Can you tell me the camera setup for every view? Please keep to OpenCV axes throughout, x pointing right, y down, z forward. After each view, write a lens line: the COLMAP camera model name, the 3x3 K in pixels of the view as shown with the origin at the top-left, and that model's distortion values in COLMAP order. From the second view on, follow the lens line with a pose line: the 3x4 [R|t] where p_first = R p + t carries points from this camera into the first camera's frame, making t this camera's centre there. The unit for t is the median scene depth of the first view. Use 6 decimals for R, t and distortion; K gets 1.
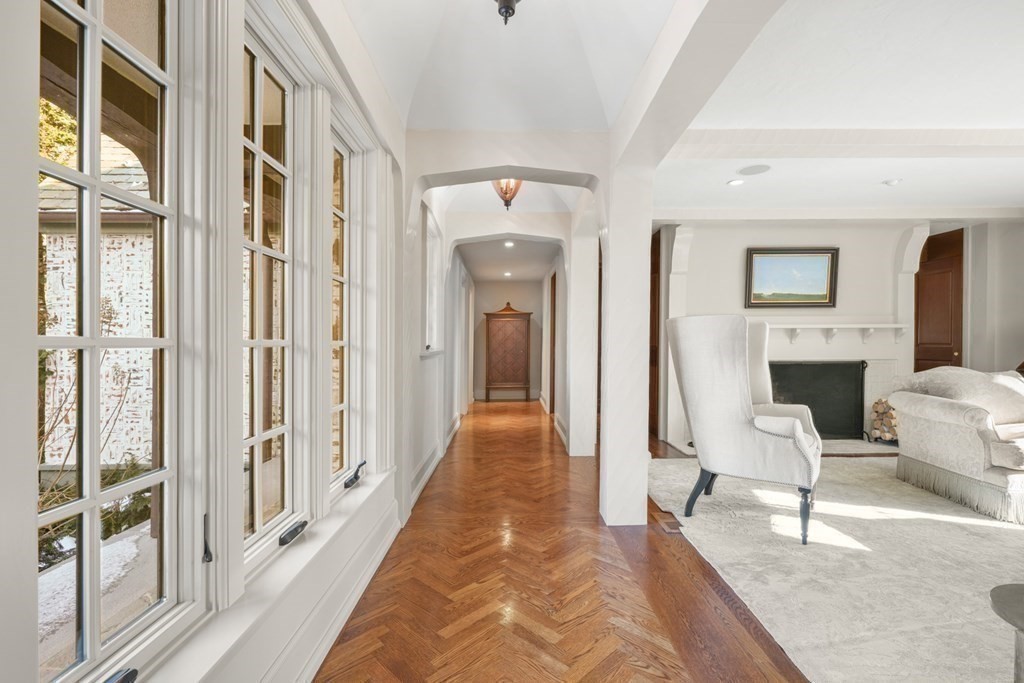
lens RADIAL K [[467.3, 0, 507.5], [0, 467.3, 343.8], [0, 0, 1]] dist [-0.001148, -0.001535]
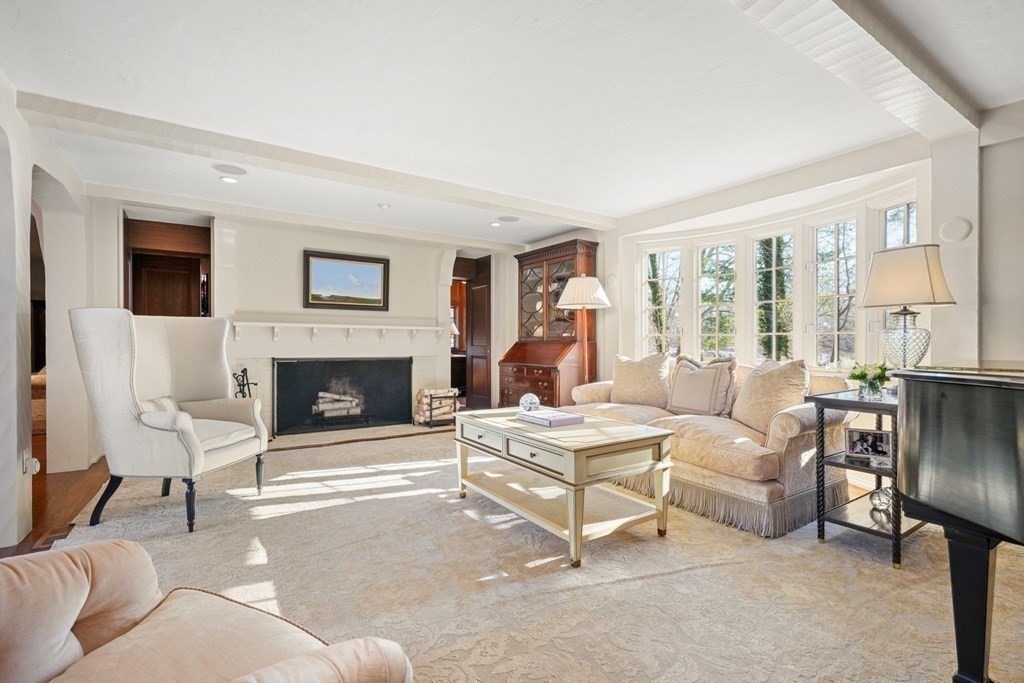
lens RADIAL K [[467.3, 0, 508.5], [0, 467.3, 345.6], [0, 0, 1]] dist [-0.001148, -0.001535]
pose [[0.833720, 0.006544, 0.552149, 0.316891], [-0.009287, 0.999955, 0.002172, 0.002219], [-0.552110, -0.006938, 0.833742, -0.125158]]
